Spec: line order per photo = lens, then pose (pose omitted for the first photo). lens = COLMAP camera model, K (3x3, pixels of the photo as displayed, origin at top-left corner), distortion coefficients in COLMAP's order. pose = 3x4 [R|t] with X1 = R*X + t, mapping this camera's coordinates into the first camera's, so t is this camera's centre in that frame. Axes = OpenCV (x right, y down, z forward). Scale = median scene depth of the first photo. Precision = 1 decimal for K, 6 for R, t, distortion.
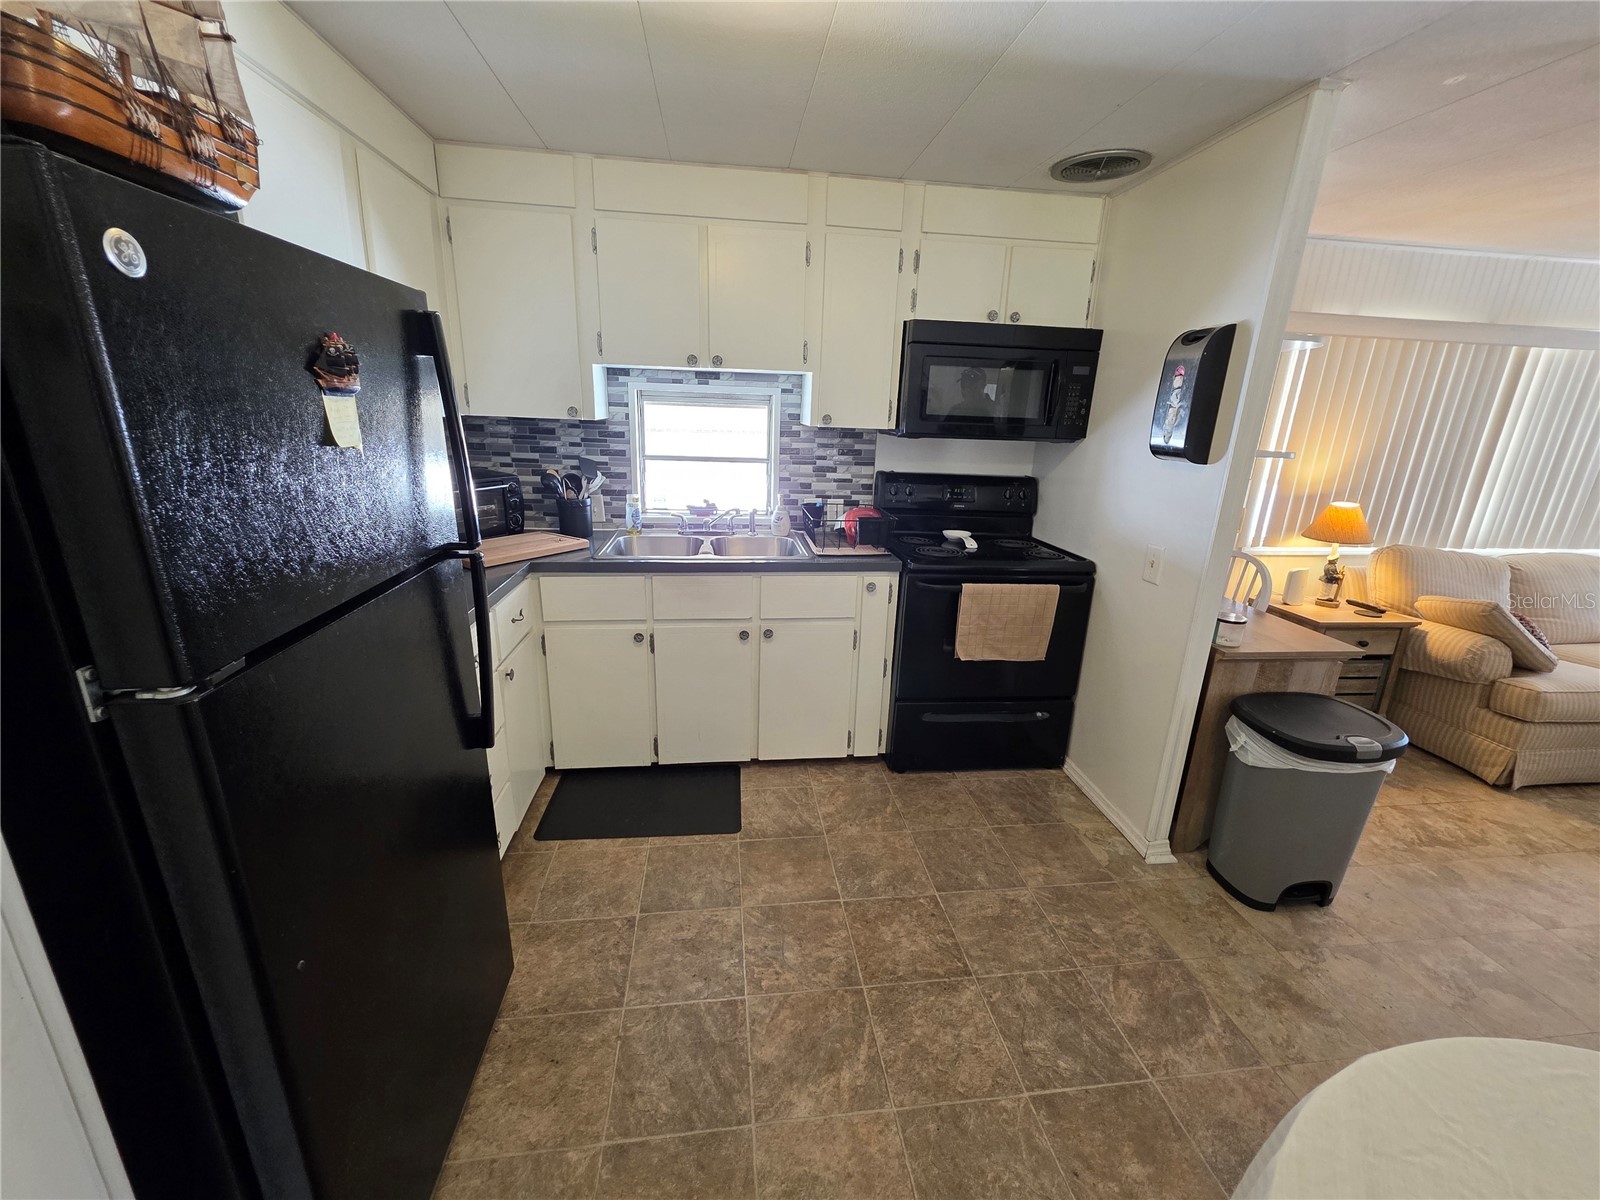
lens RADIAL K [[640.3, 0, 799.8], [0, 640.3, 596.1], [0, 0, 1]] dist [0.001523, -0.000020]
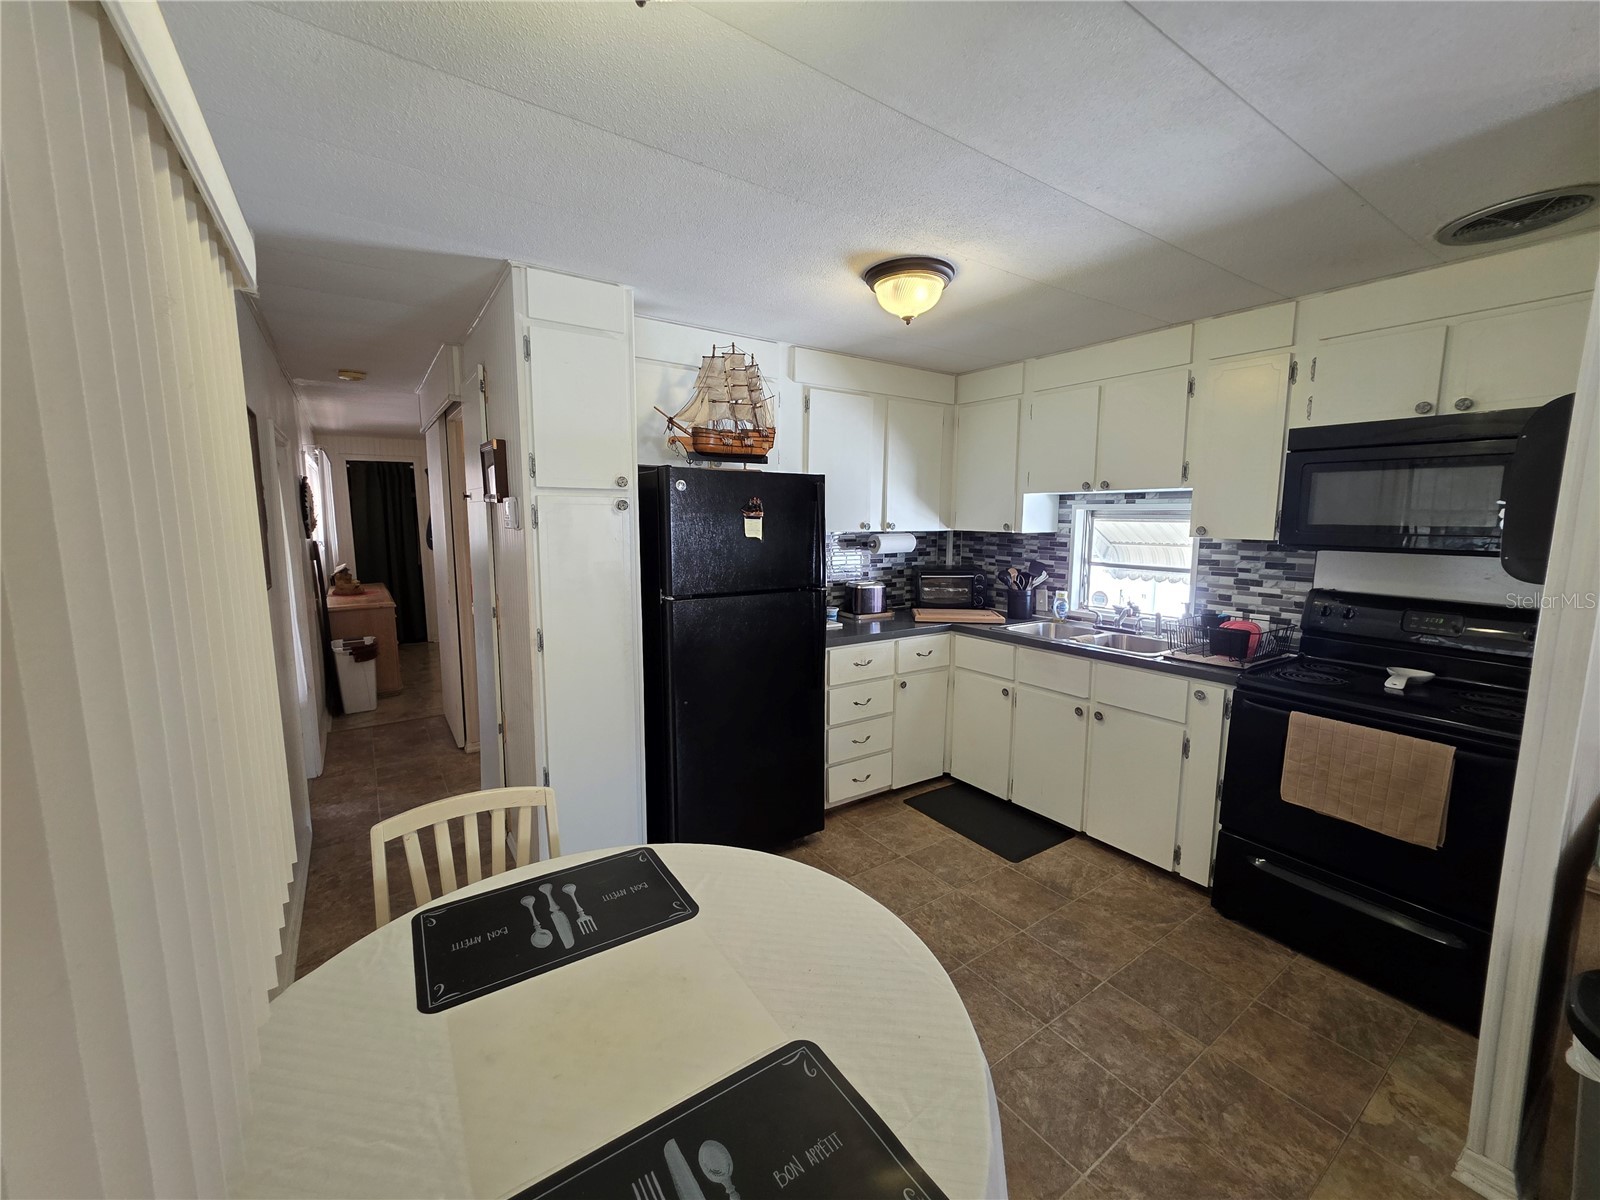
lens RADIAL K [[640.3, 0, 799.8], [0, 640.3, 596.1], [0, 0, 1]] dist [0.001523, -0.000020]
pose [[0.458156, 0.081122, -0.885162, 0.635651], [-0.243927, 0.969070, -0.037443, 0.023355], [0.854747, 0.233070, 0.463773, -0.014626]]
